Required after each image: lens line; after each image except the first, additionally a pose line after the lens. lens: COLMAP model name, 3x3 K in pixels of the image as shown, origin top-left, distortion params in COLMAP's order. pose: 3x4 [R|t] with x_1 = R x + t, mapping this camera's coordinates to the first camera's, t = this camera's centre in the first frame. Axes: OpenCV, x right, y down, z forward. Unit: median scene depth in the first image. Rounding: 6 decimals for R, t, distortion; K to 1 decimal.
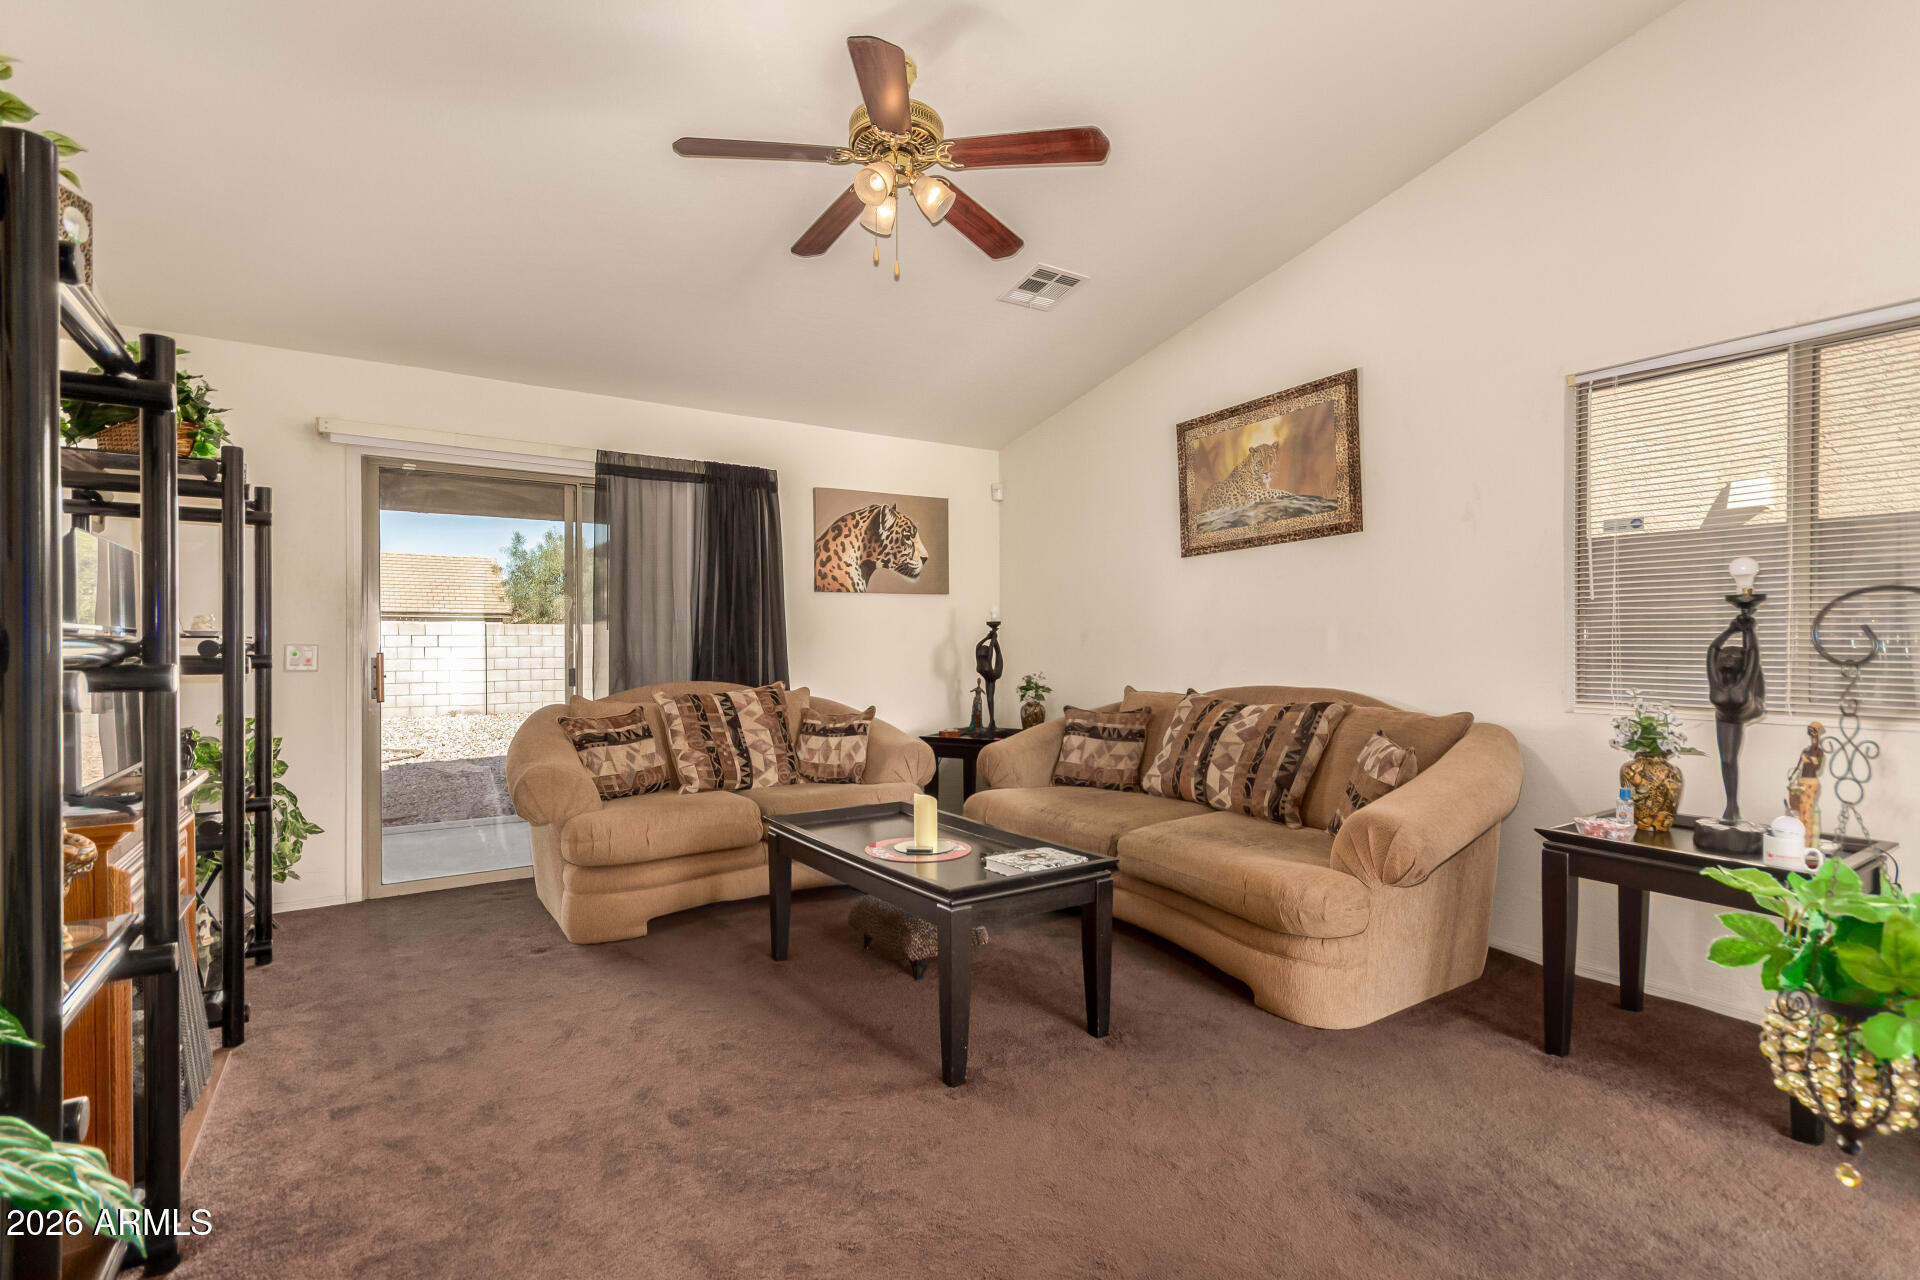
lens RADIAL K [[893.7, 0, 952.4], [0, 893.7, 644.0], [0, 0, 1]] dist [-0.010100, 0.002639]
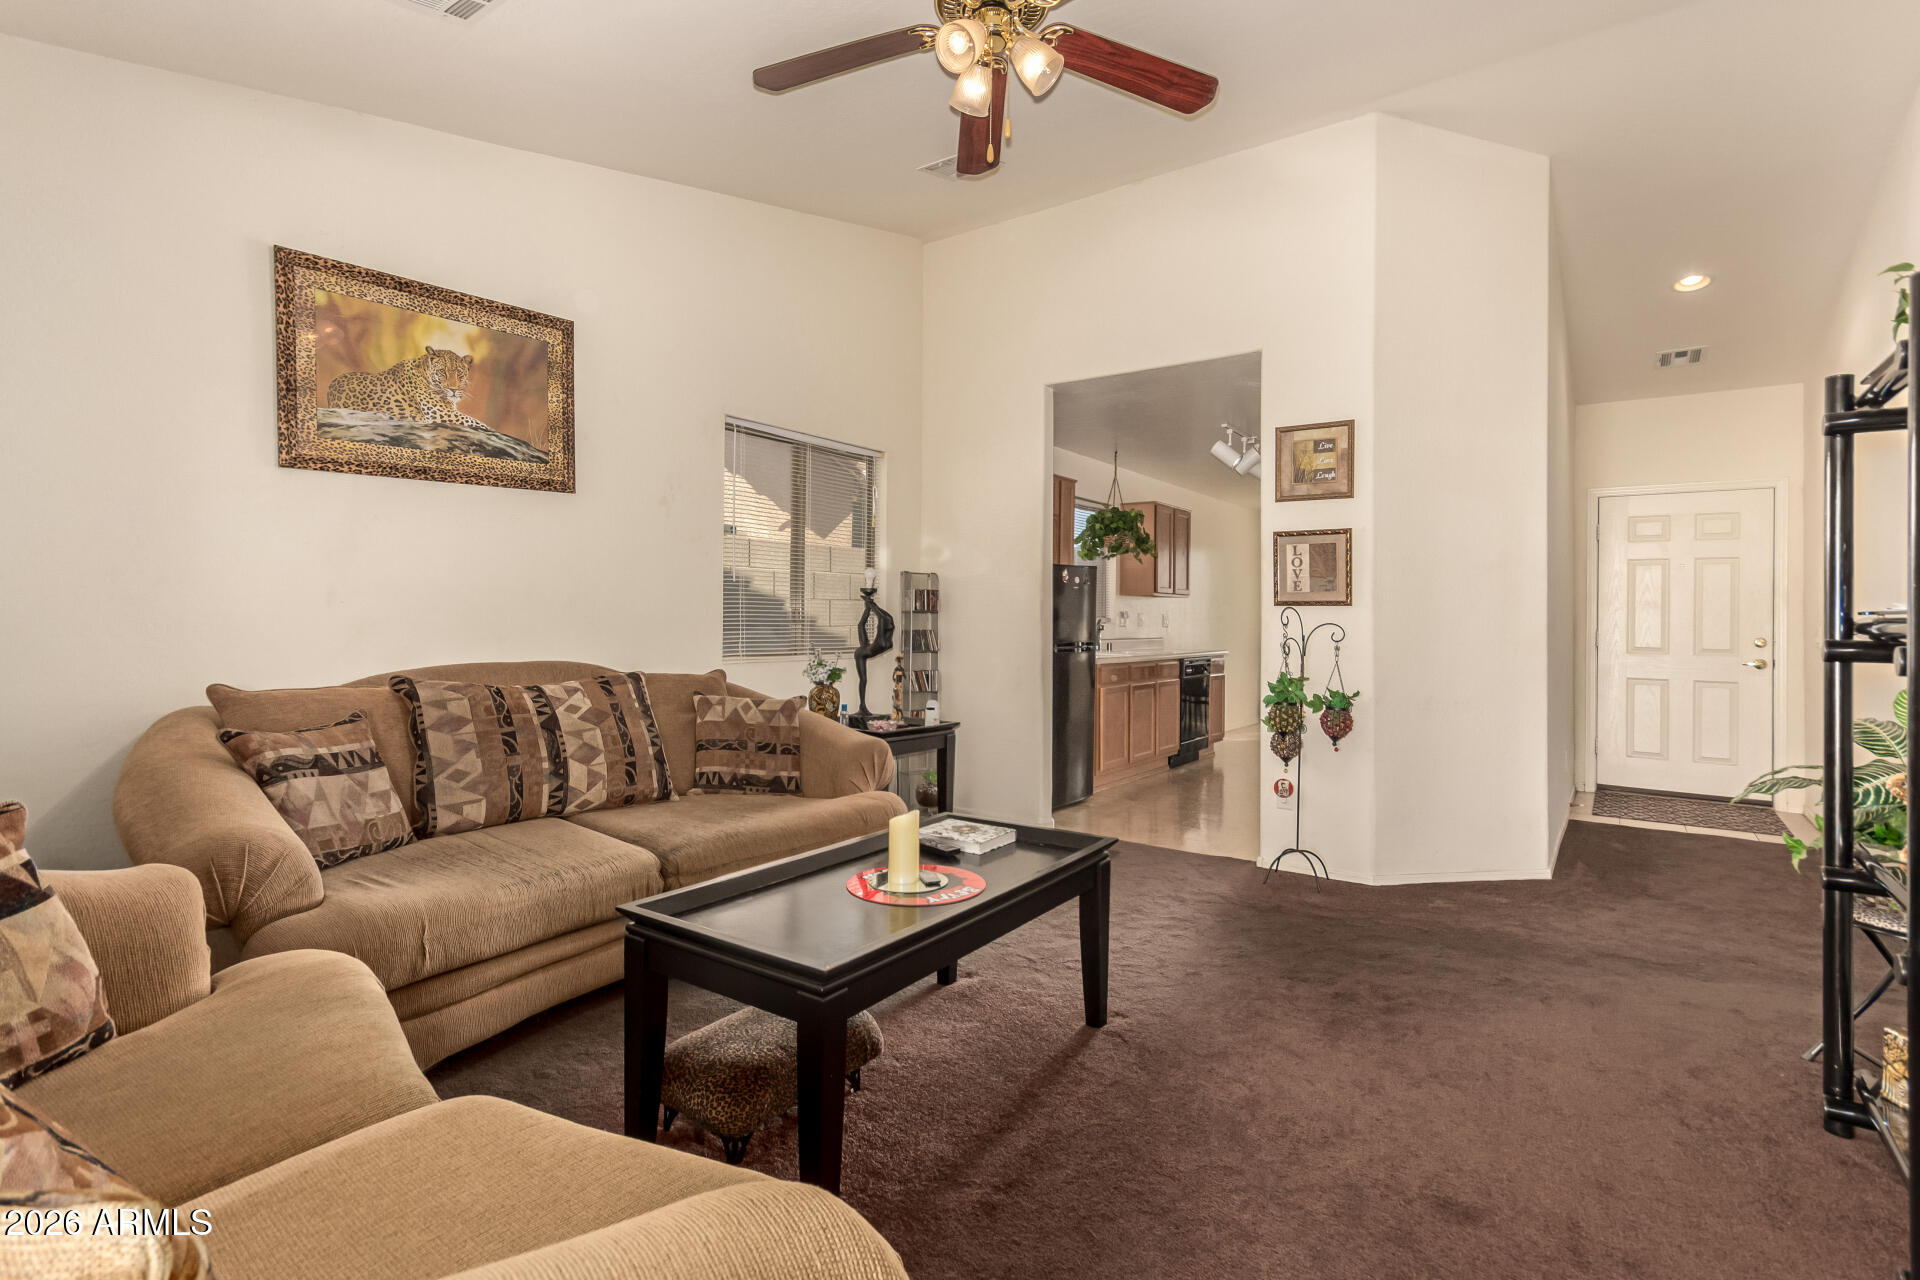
lens RADIAL K [[893.7, 0, 994.8], [0, 893.7, 602.1], [0, 0, 1]] dist [-0.010100, 0.002639]
pose [[-0.369471, 0.016192, 0.929101, -0.530095], [-0.007004, 0.999771, -0.020209, 0.004847], [-0.929216, -0.013974, -0.369273, 0.836388]]
